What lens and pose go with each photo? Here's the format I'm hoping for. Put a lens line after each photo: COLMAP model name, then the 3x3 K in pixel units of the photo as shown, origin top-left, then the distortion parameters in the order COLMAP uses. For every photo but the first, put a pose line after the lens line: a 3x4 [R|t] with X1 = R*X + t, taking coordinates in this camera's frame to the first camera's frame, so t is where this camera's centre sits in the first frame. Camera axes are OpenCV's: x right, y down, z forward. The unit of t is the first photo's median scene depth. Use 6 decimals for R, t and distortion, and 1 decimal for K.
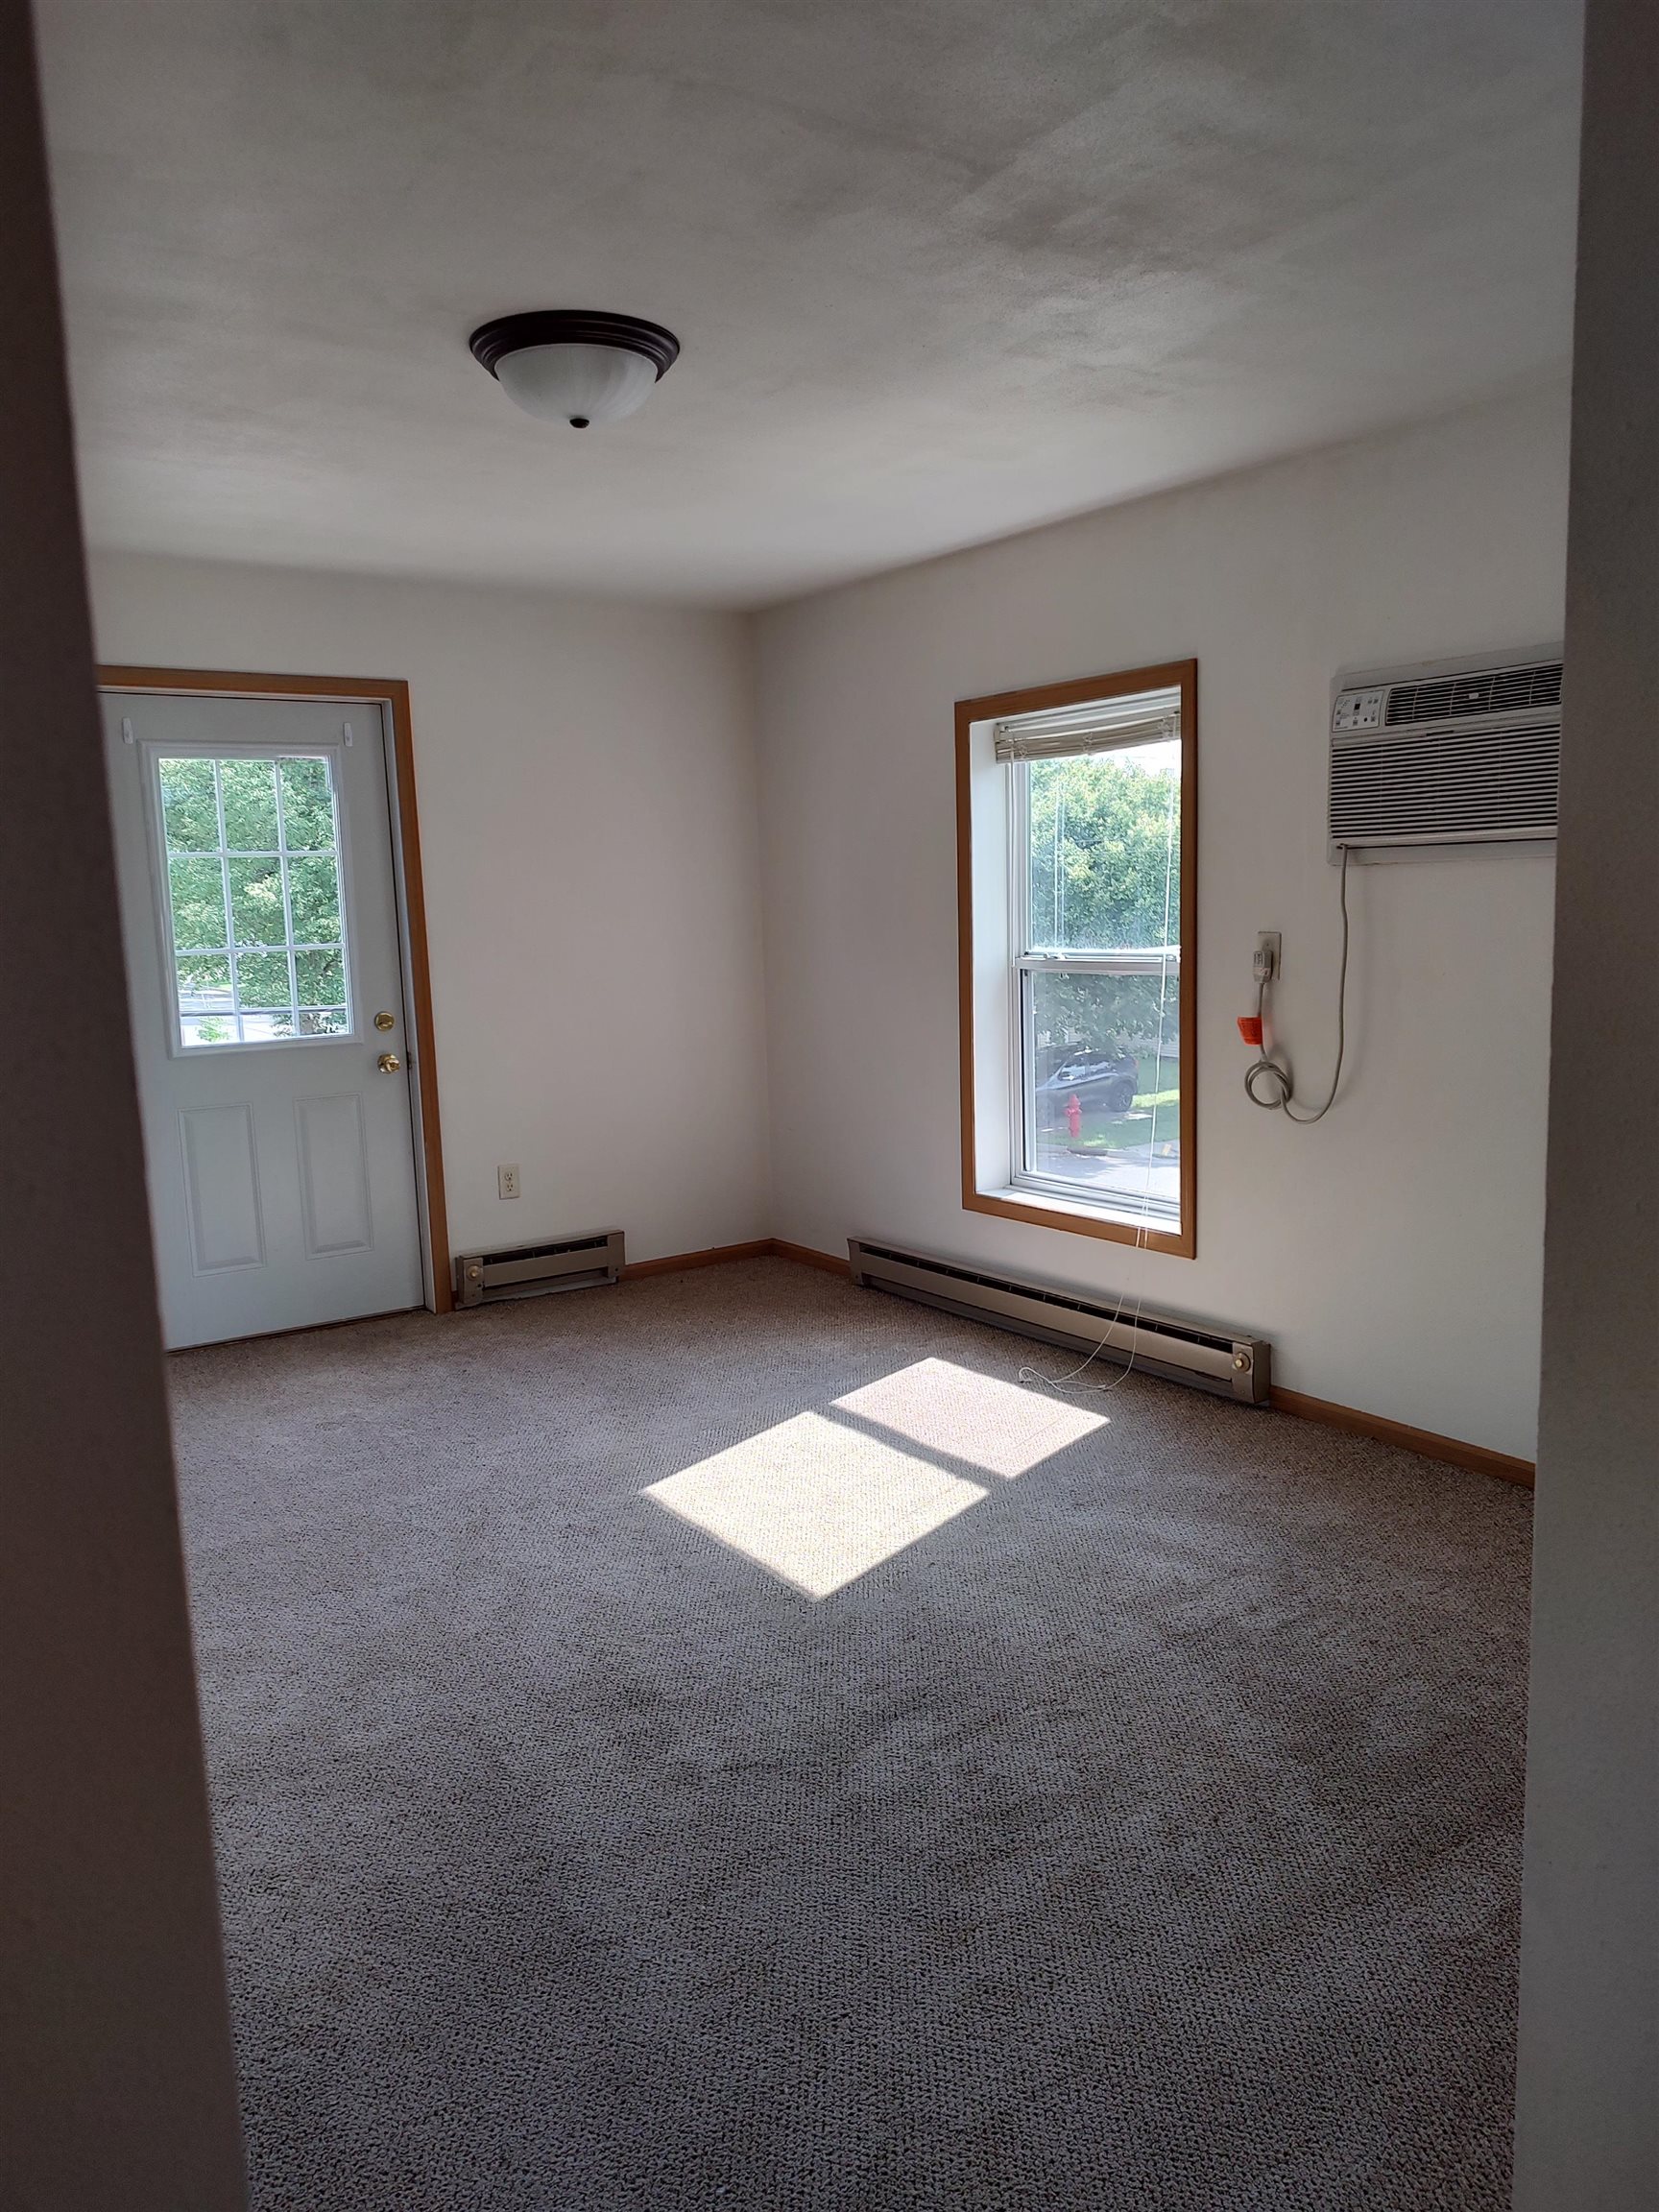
lens RADIAL K [[1605.1, 0, 829.5], [0, 1605.1, 1106.0], [0, 0, 1]] dist [-0.005291, 0.005016]
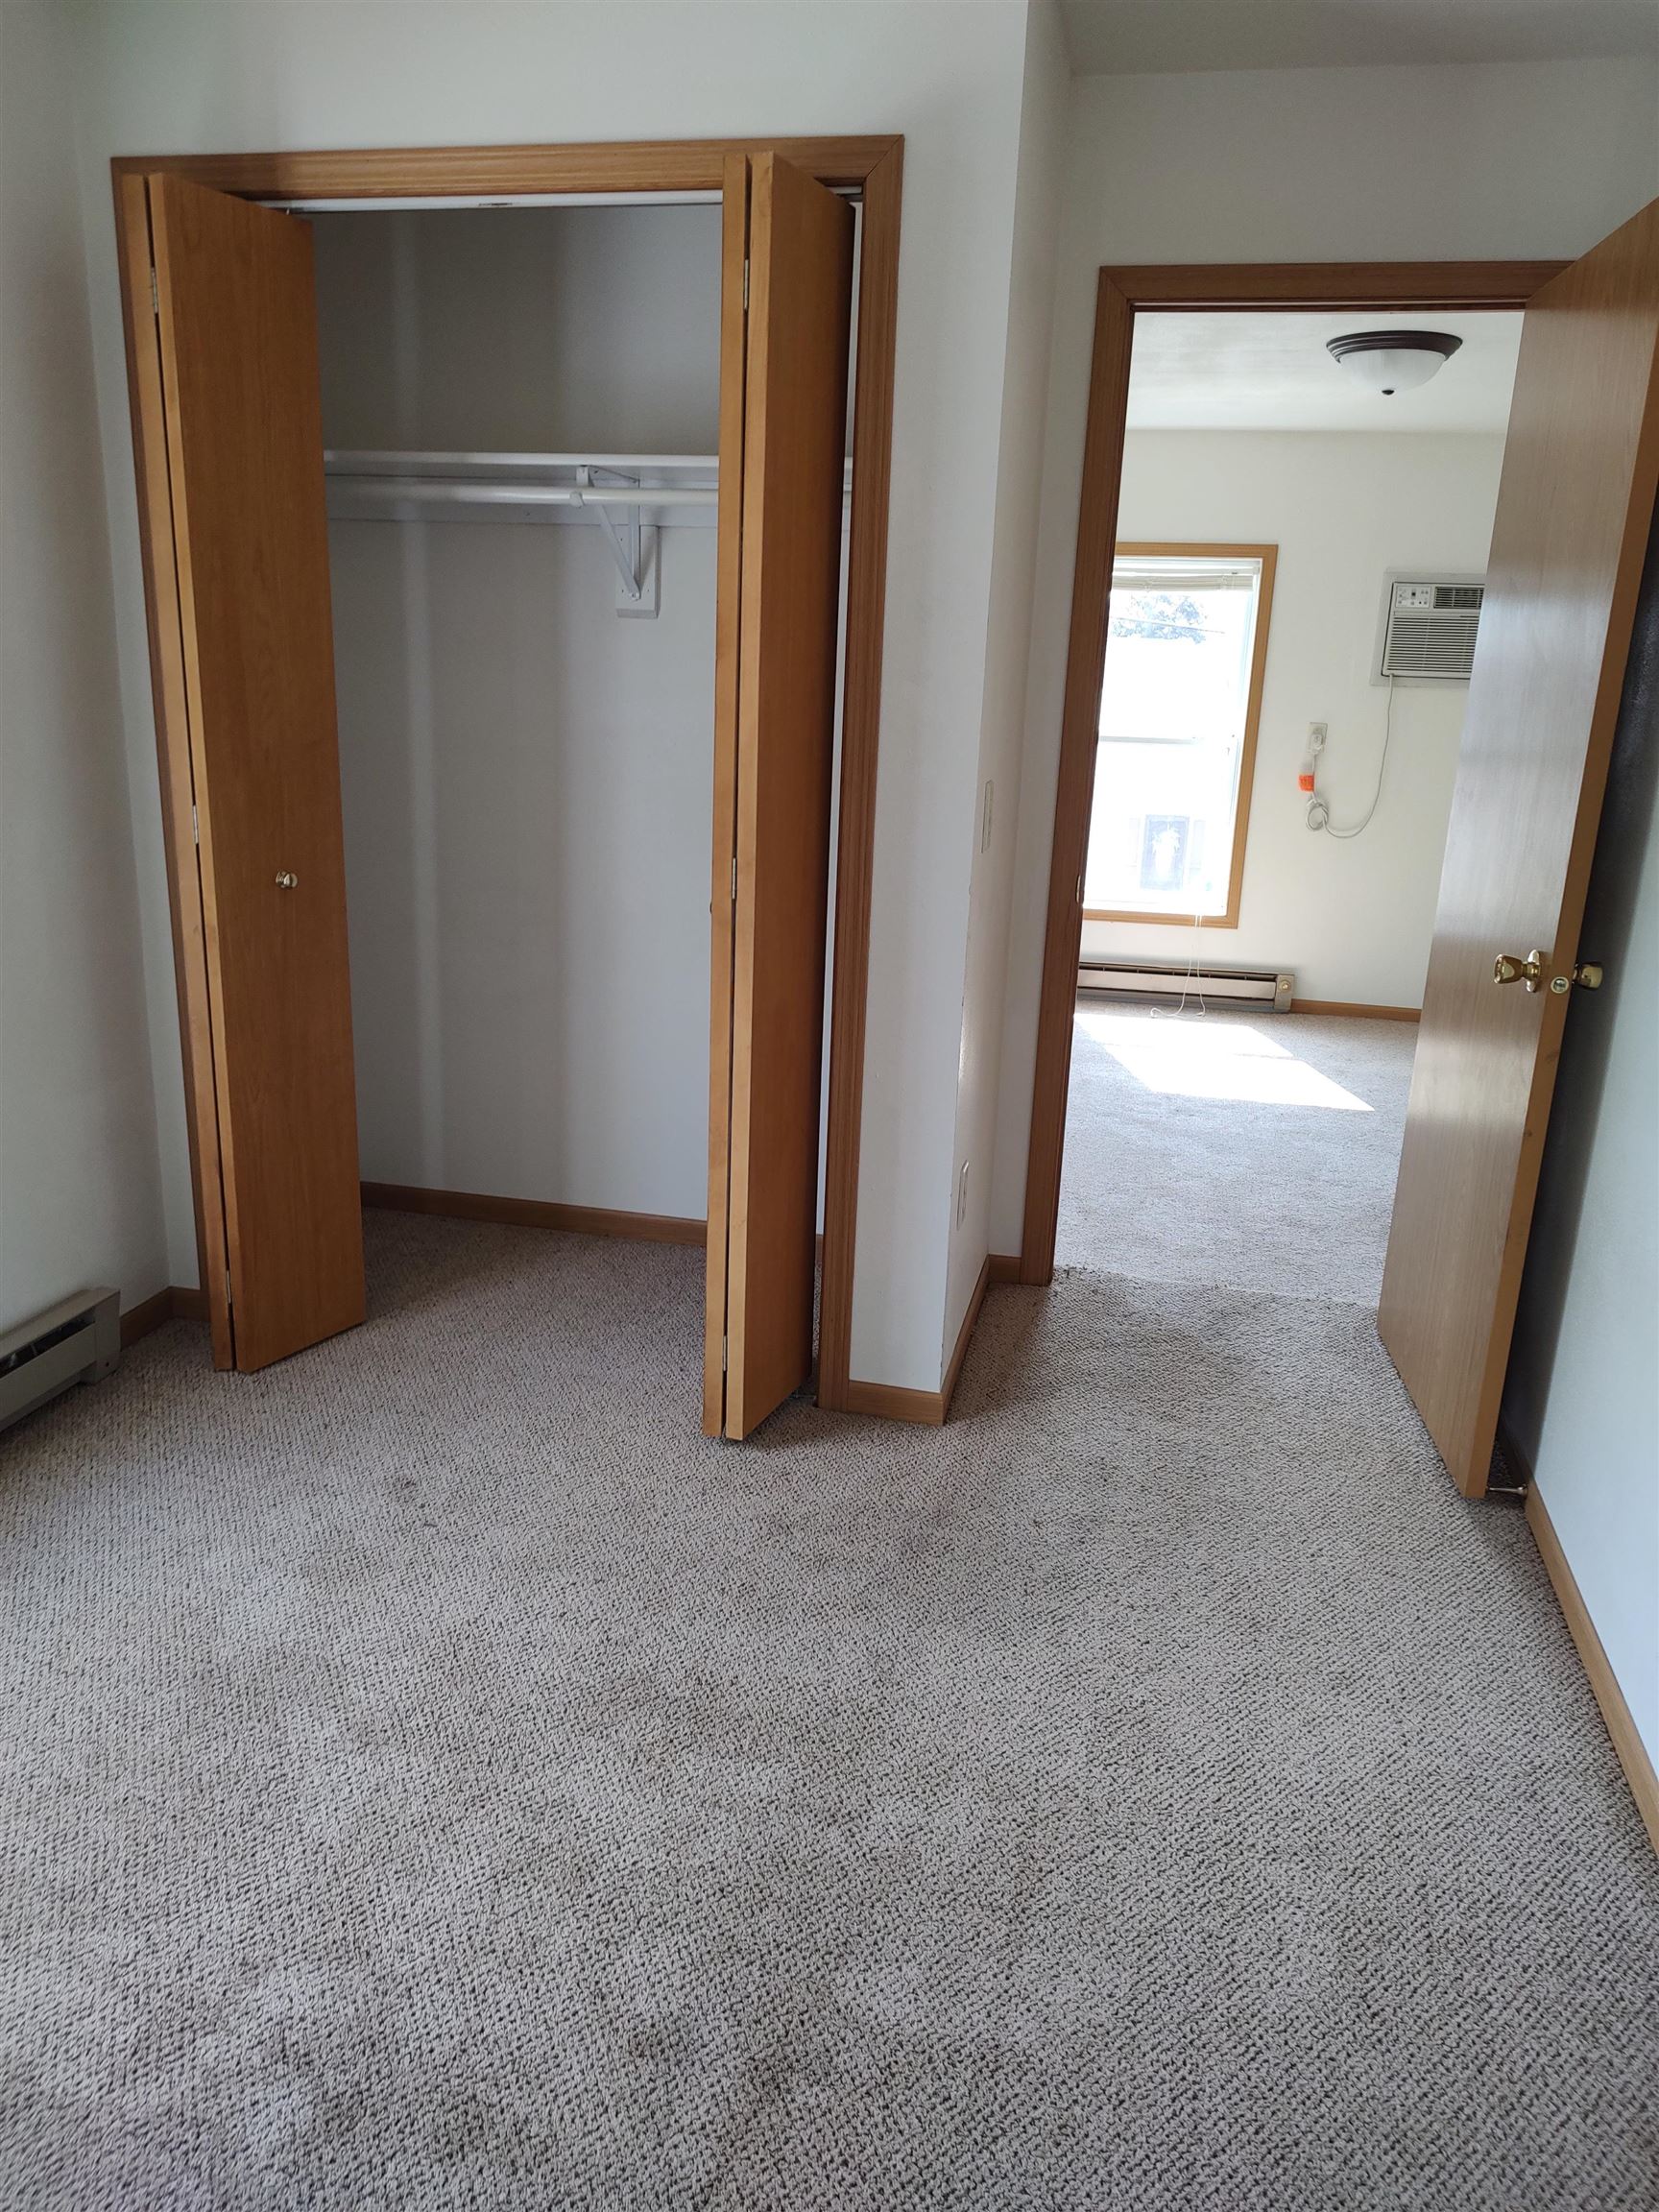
lens RADIAL K [[1580.9, 0, 829.5], [0, 1580.9, 1106.0], [0, 0, 1]] dist [0.004766, -0.005720]
pose [[0.727539, -0.136269, 0.672397, -1.304959], [0.036452, 0.986369, 0.160458, 0.000971], [-0.685098, -0.092229, 0.722589, 0.133307]]
